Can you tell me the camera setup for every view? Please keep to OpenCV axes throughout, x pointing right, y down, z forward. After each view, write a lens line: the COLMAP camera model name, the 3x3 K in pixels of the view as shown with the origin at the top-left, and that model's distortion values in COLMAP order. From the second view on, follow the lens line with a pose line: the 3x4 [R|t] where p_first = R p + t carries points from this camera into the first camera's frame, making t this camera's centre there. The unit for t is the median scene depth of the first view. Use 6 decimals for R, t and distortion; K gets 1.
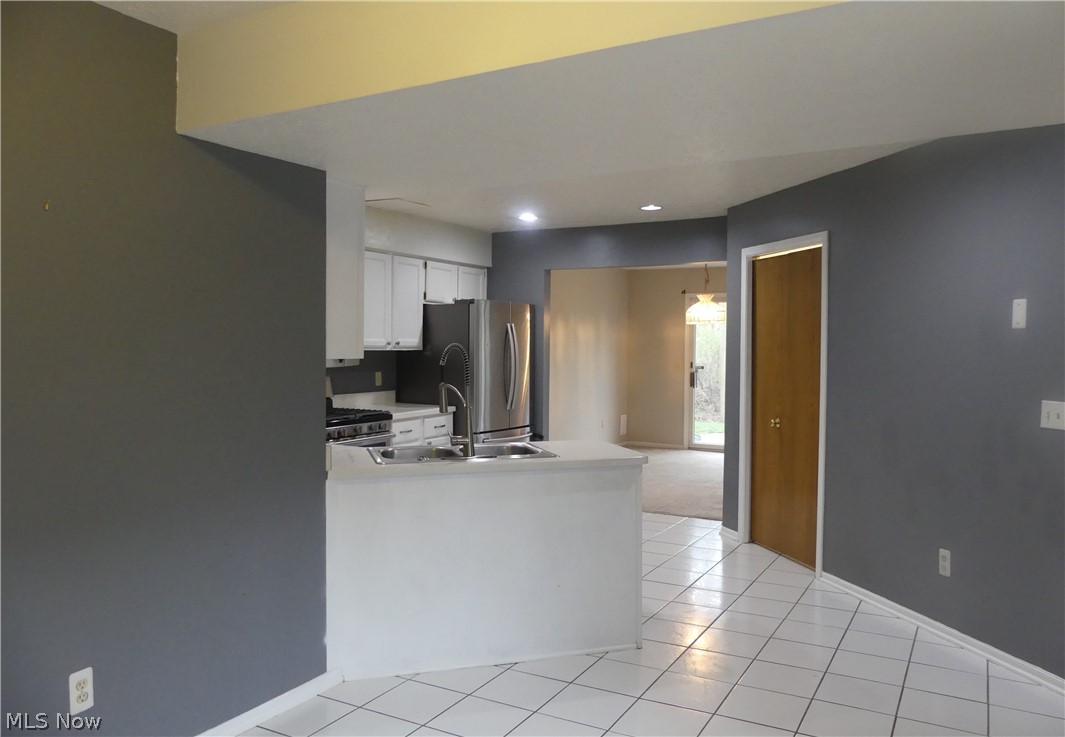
lens RADIAL K [[787.7, 0, 532.1], [0, 787.7, 364.2], [0, 0, 1]] dist [-0.001490, -0.000030]
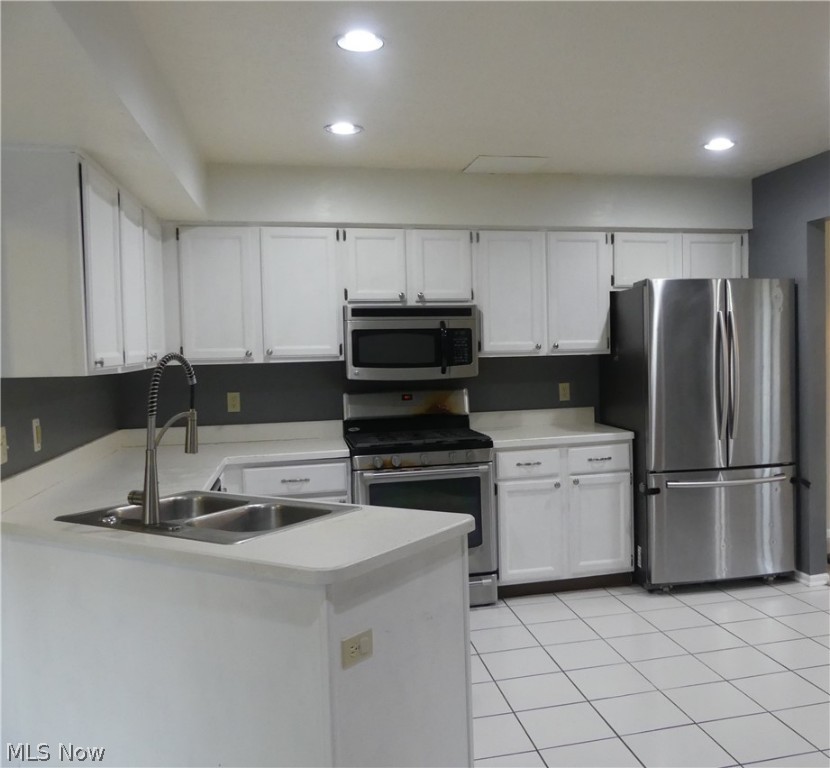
lens RADIAL K [[719.9, 0, 416.7], [0, 719.9, 389.9], [0, 0, 1]] dist [-0.014160, -0.001658]
pose [[0.682304, 0.009269, -0.731010, 0.237755], [0.016464, 0.999471, 0.028040, -0.005798], [0.730883, -0.031167, 0.681791, 0.404033]]
